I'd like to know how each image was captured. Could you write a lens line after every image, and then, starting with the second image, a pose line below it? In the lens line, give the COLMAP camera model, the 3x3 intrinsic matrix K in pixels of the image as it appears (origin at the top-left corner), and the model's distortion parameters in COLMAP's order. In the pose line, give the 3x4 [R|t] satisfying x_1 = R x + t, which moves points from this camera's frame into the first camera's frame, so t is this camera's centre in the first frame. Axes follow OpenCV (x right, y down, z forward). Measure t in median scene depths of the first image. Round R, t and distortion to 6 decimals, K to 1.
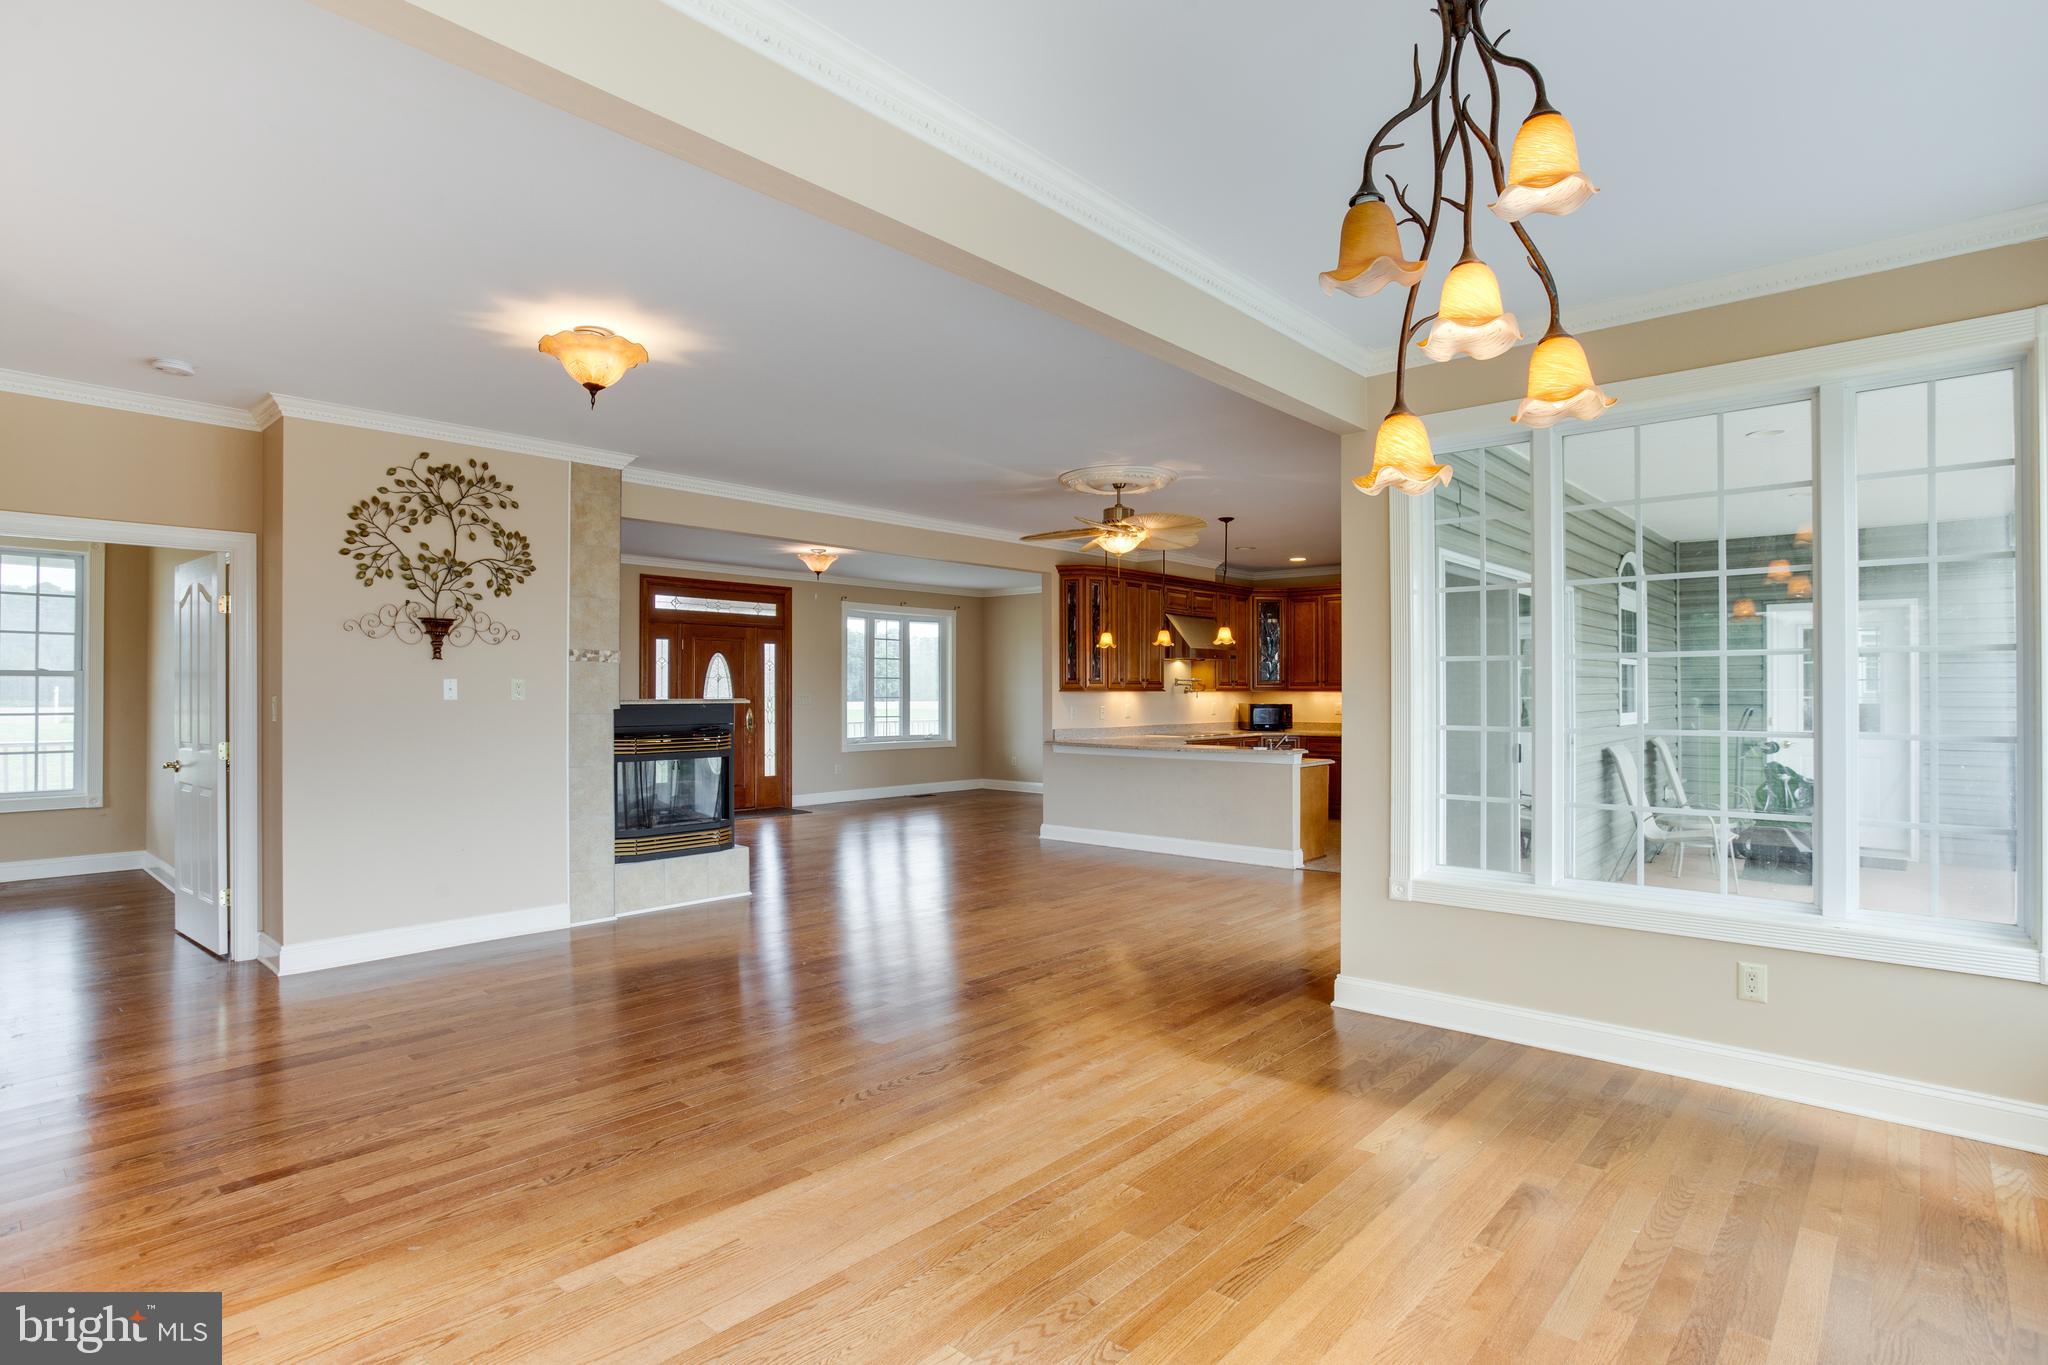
lens RADIAL K [[1030.5, 0, 1039.9], [0, 1030.5, 688.0], [0, 0, 1]] dist [-0.067501, 0.036806]
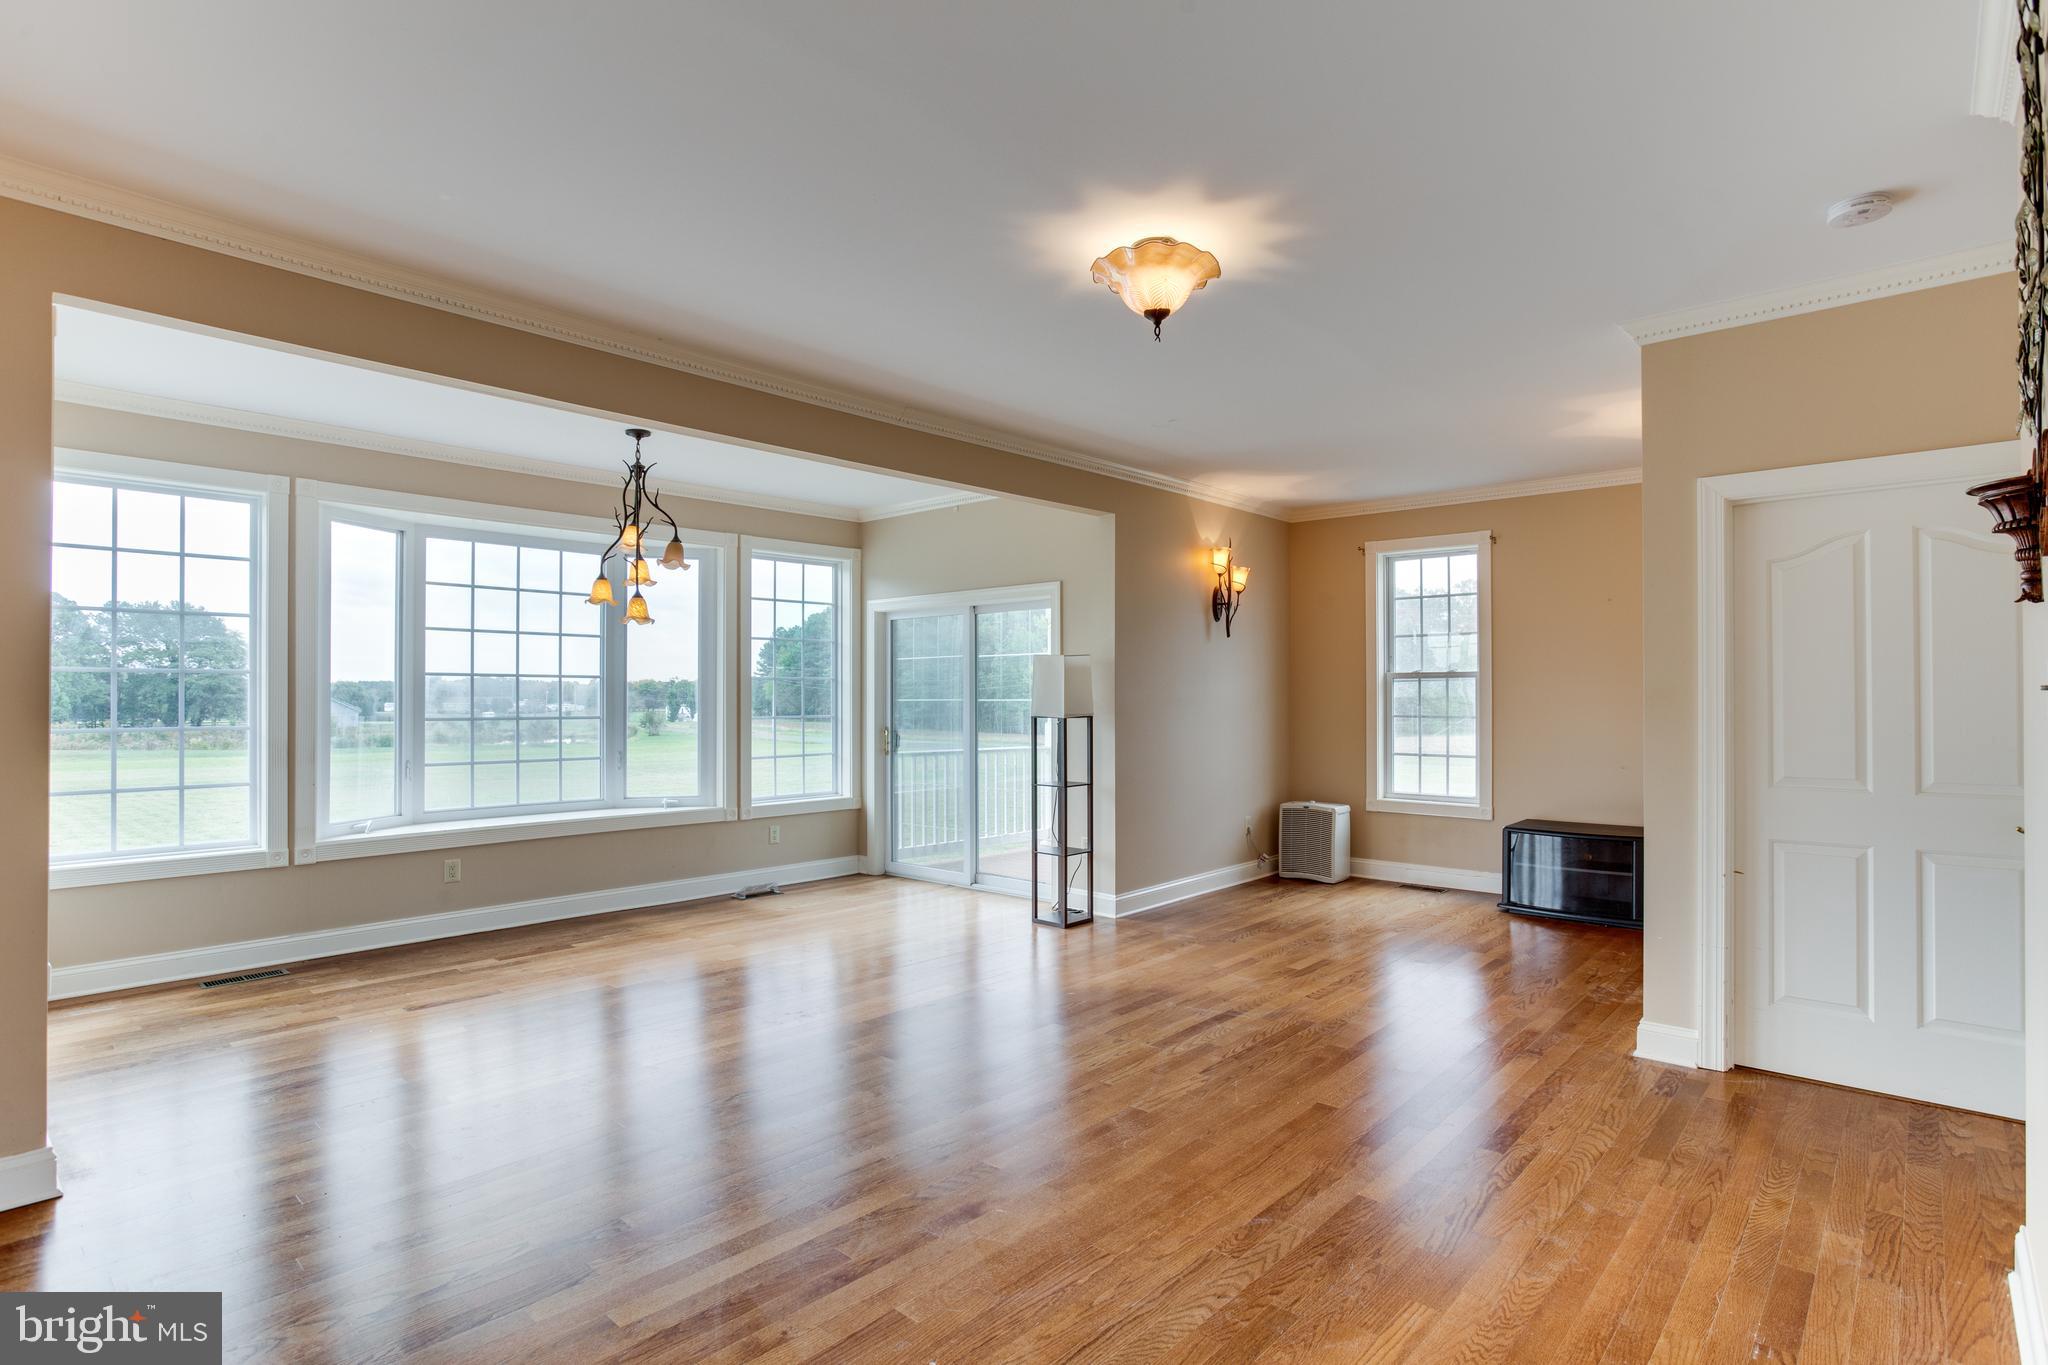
lens RADIAL K [[1030.5, 0, 1039.9], [0, 1030.5, 688.0], [0, 0, 1]] dist [-0.067501, 0.036806]
pose [[-0.999988, 0.000315, 0.004893, -0.212675], [0.000245, 0.999896, -0.014407, 0.005158], [-0.004897, -0.014405, -0.999884, 1.087959]]
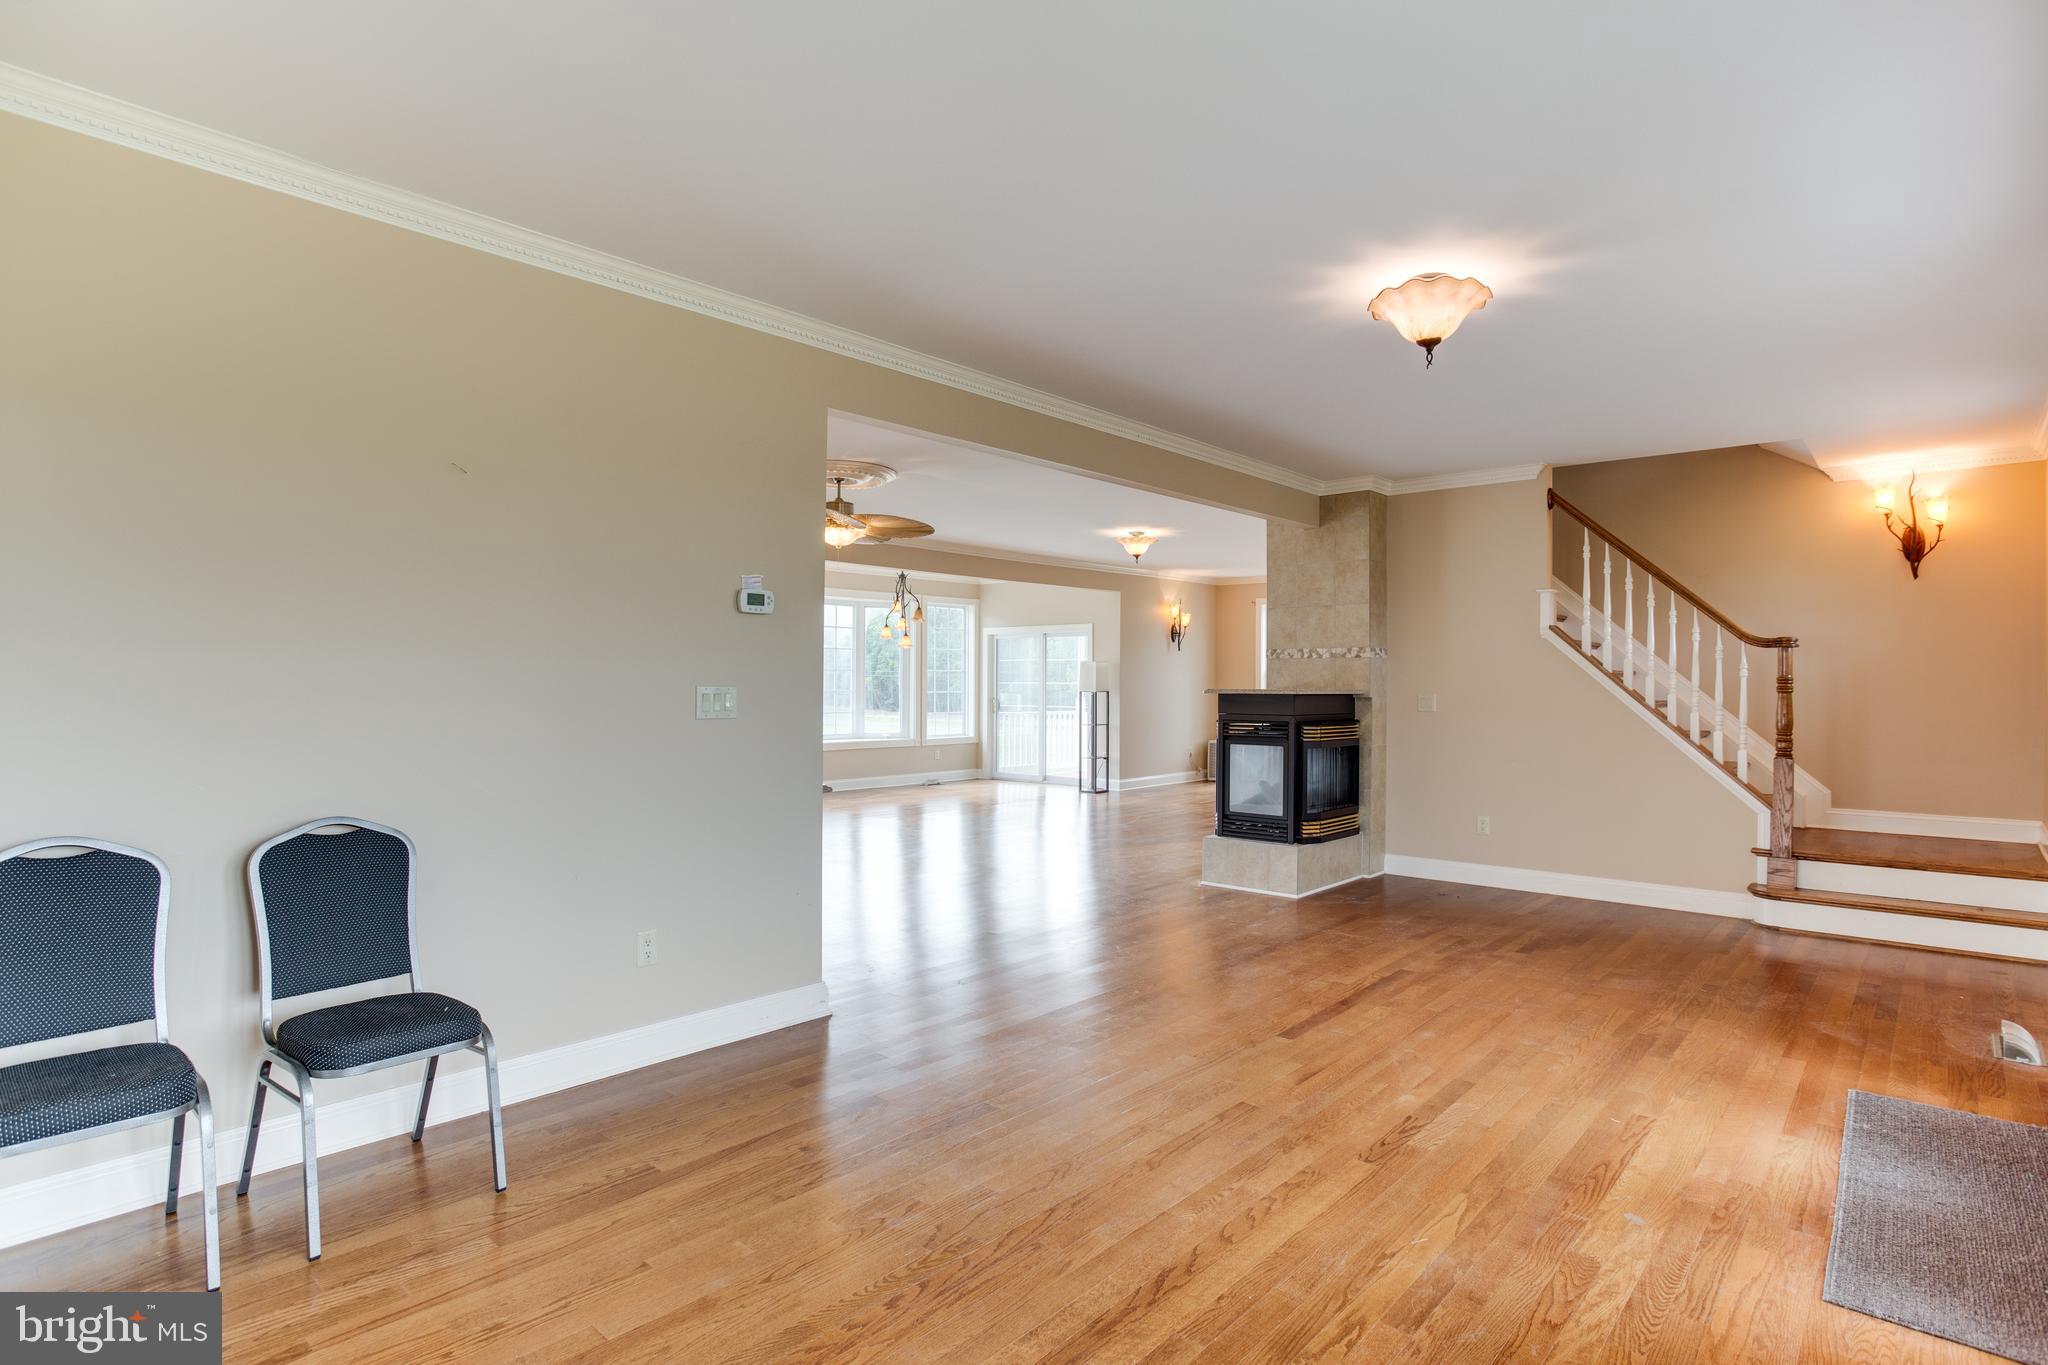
lens RADIAL K [[1049.6, 0, 1019.6], [0, 1049.6, 686.3], [0, 0, 1]] dist [-0.057596, 0.026625]
pose [[-0.999813, -0.005416, 0.018541, -0.125282], [-0.005427, 0.999985, -0.000591, 0.010017], [-0.018538, -0.000692, -0.999828, 2.113245]]
